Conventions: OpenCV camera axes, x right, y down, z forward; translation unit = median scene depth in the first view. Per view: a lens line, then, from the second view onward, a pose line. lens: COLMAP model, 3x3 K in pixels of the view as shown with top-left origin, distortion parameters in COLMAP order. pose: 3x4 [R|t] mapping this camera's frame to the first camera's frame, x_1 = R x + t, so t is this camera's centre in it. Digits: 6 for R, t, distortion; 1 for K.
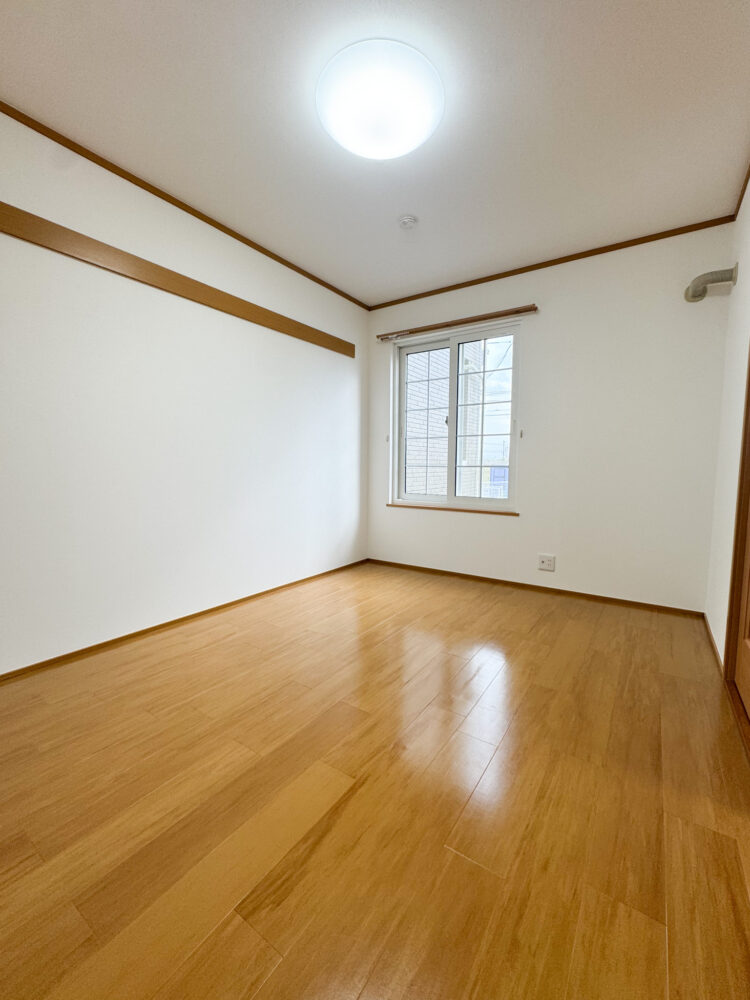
lens RADIAL K [[403.1, 0, 374.6], [0, 403.1, 497.9], [0, 0, 1]] dist [-0.004287, -0.000096]
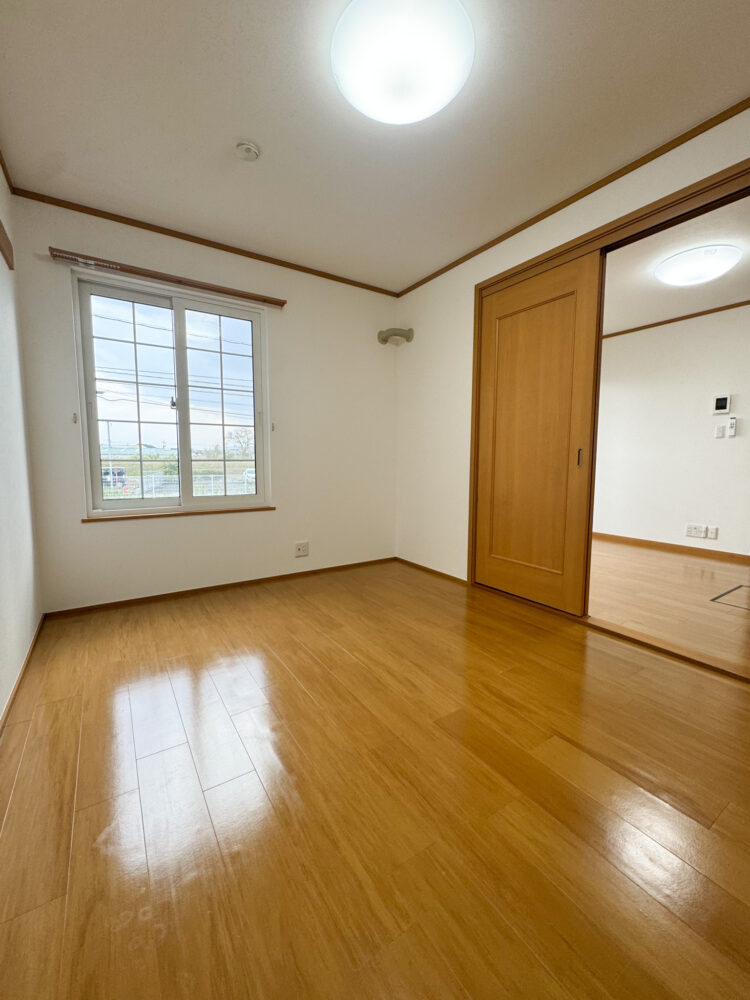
lens RADIAL K [[408.3, 0, 375.0], [0, 408.3, 500.0], [0, 0, 1]] dist [-0.001159, -0.000090]
pose [[0.385556, -0.100113, 0.917237, -0.462513], [0.076342, 0.994149, 0.076418, -0.037082], [-0.919521, 0.040560, 0.390943, 0.366387]]
